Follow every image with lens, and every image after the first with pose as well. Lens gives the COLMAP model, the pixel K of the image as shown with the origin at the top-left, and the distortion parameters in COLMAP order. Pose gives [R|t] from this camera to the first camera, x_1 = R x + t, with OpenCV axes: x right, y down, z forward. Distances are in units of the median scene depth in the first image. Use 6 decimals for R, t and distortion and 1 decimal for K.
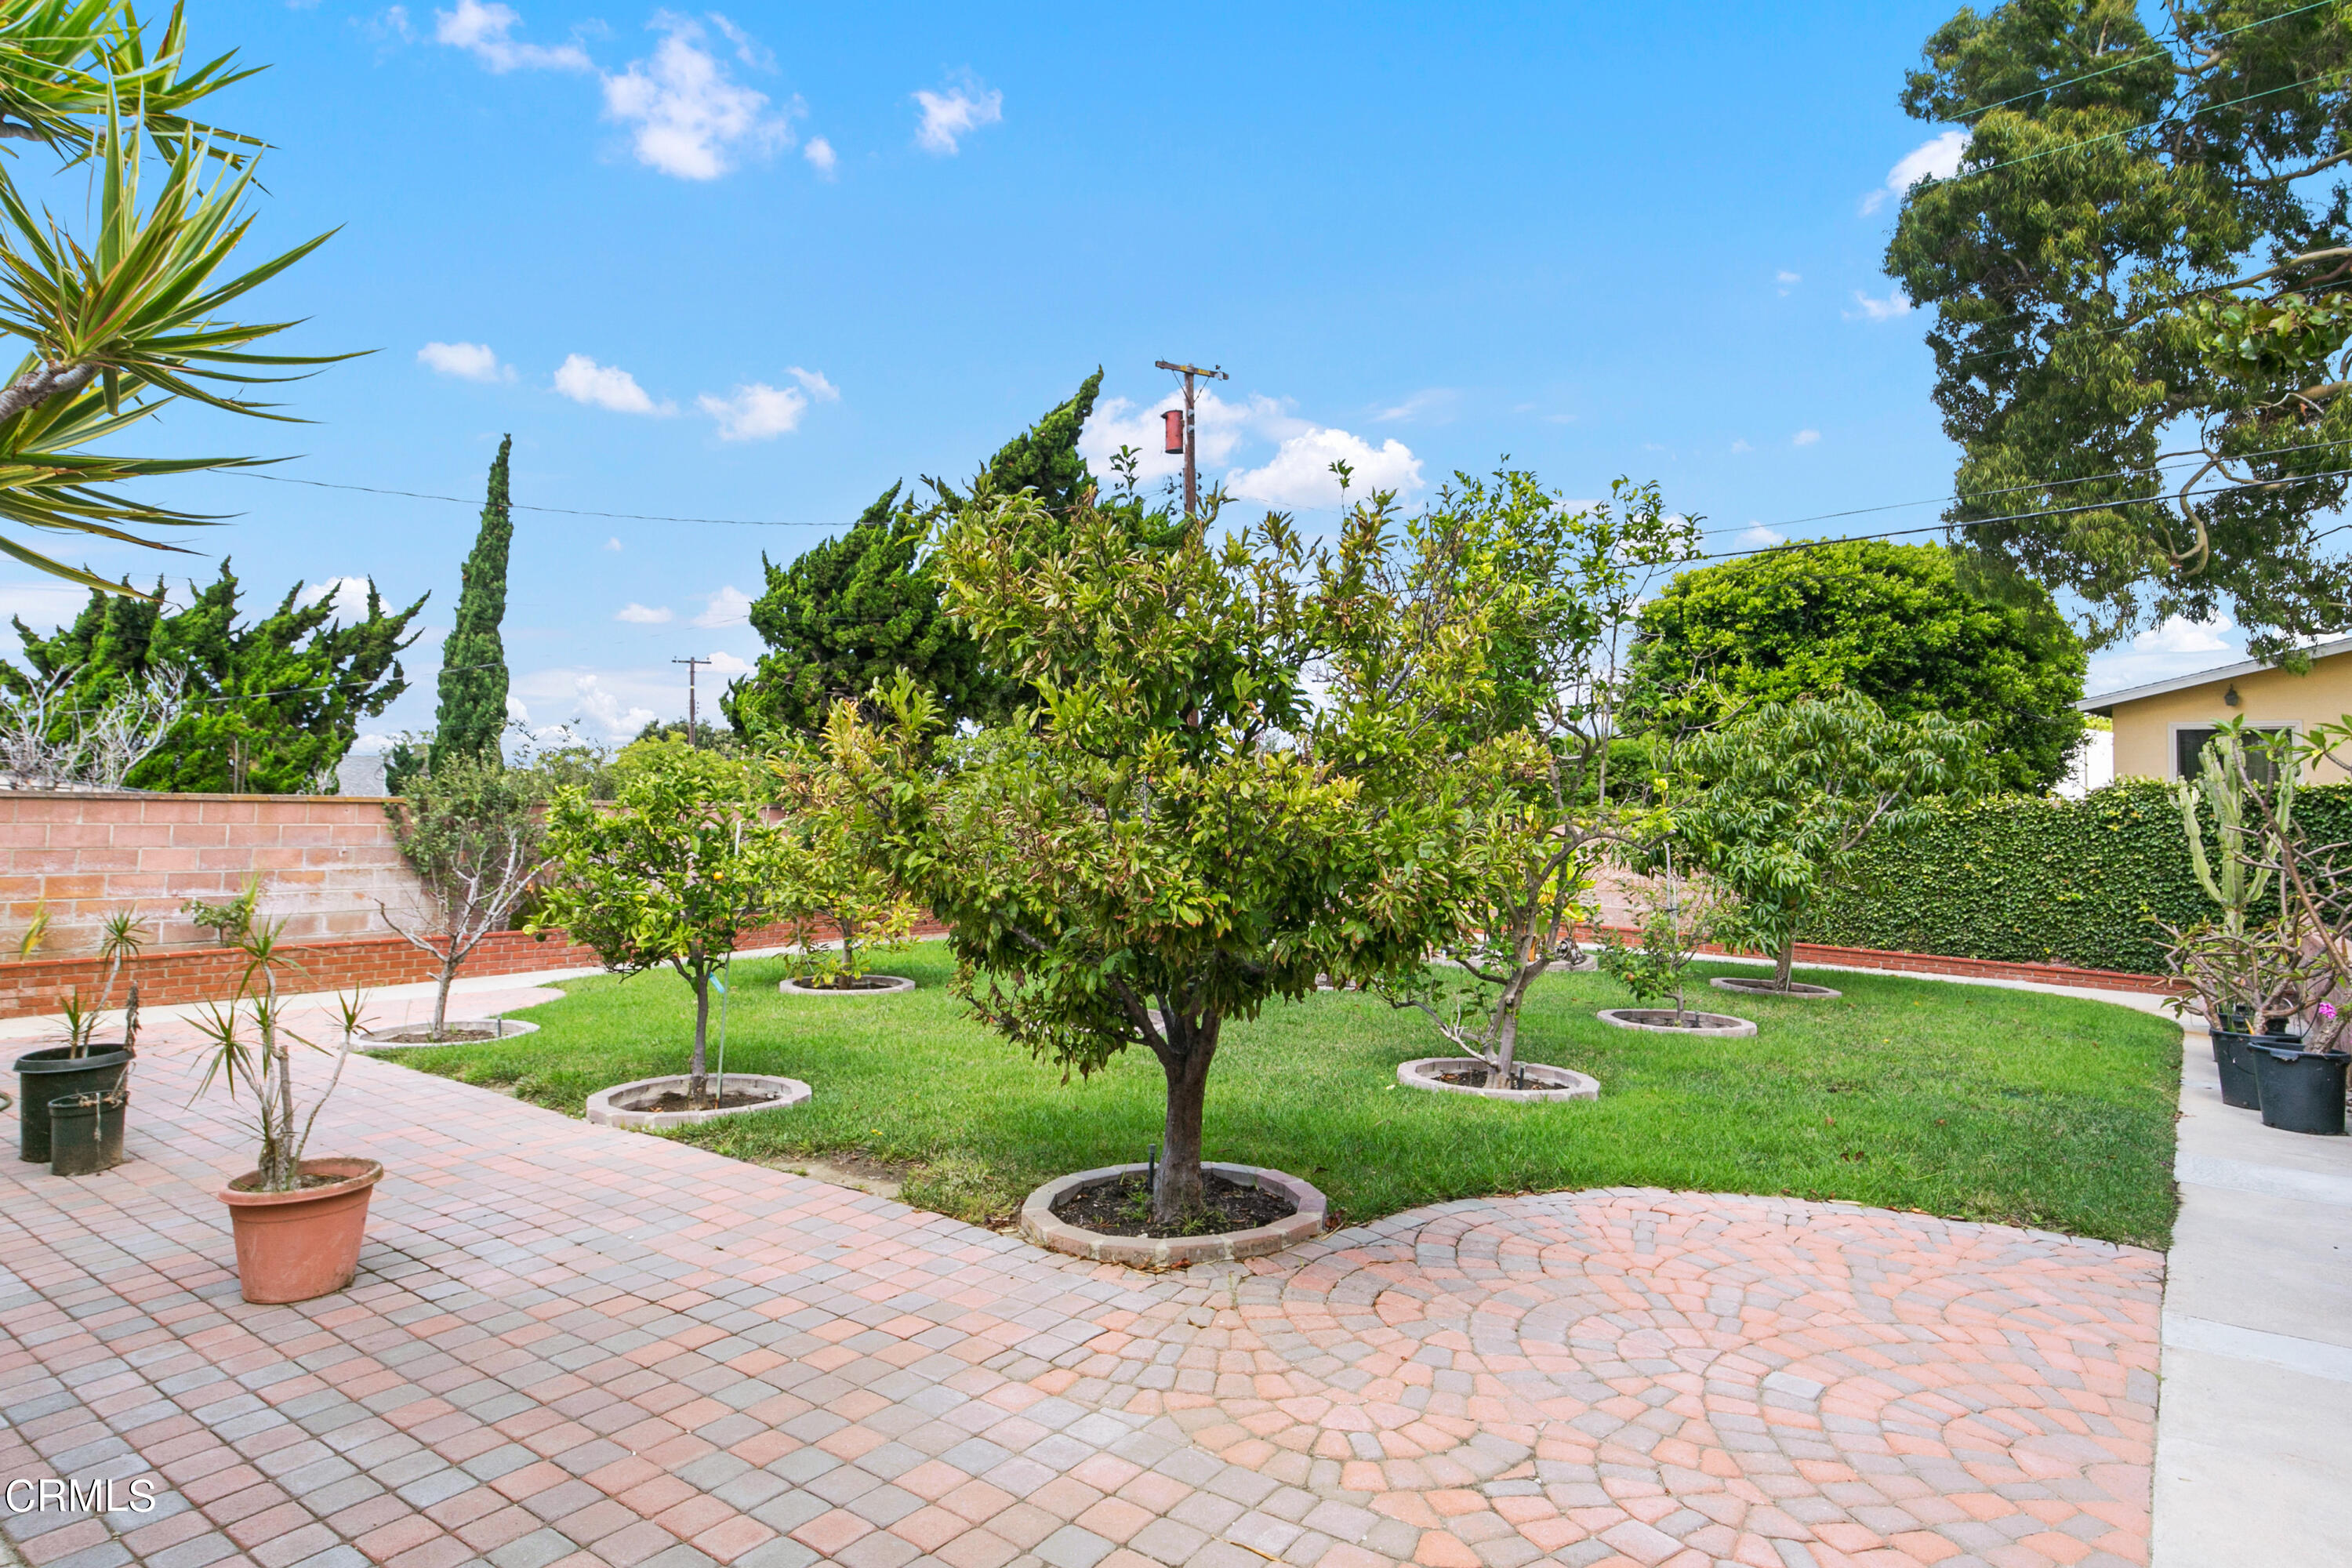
lens RADIAL K [[1304.6, 0, 1113.3], [0, 1304.6, 800.5], [0, 0, 1]] dist [0.008462, -0.000706]
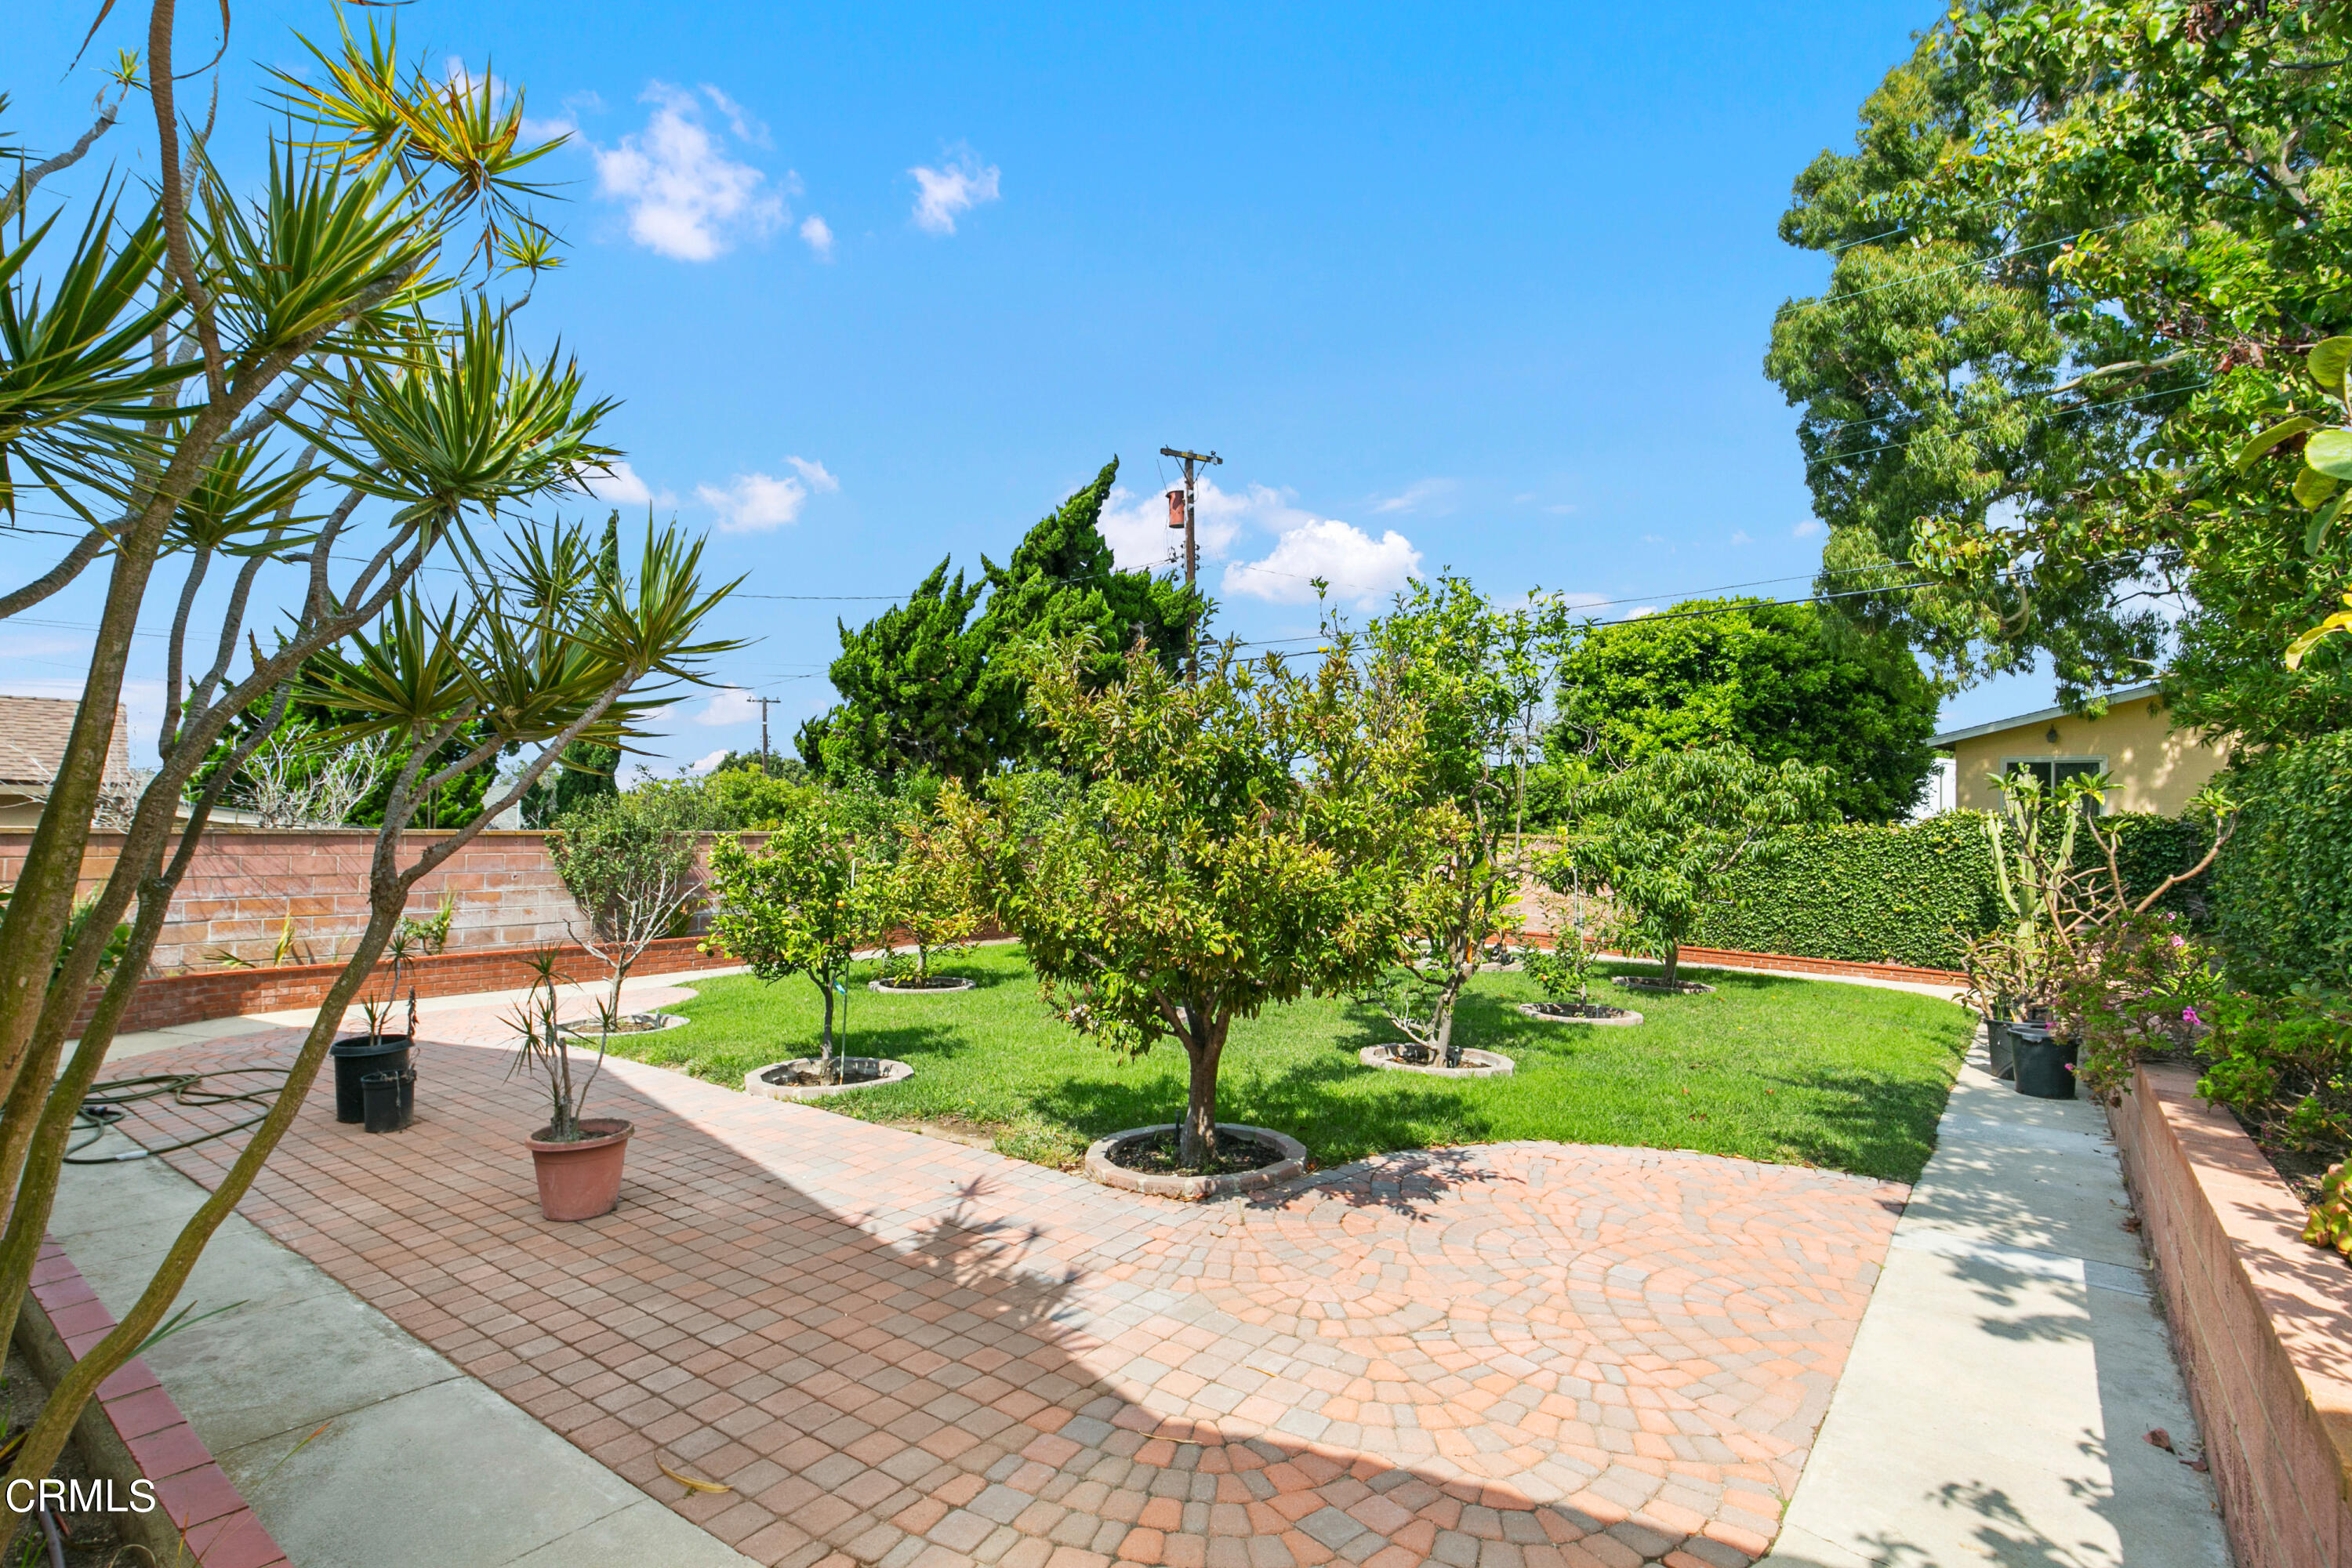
lens RADIAL K [[1146.1, 0, 1170.9], [0, 1146.1, 778.0], [0, 0, 1]] dist [-0.005282, 0.000487]
pose [[0.998817, 0.009662, 0.047658, -0.031688], [-0.008165, 0.999470, -0.031504, -0.035178], [-0.047937, 0.031077, 0.998367, -0.162089]]
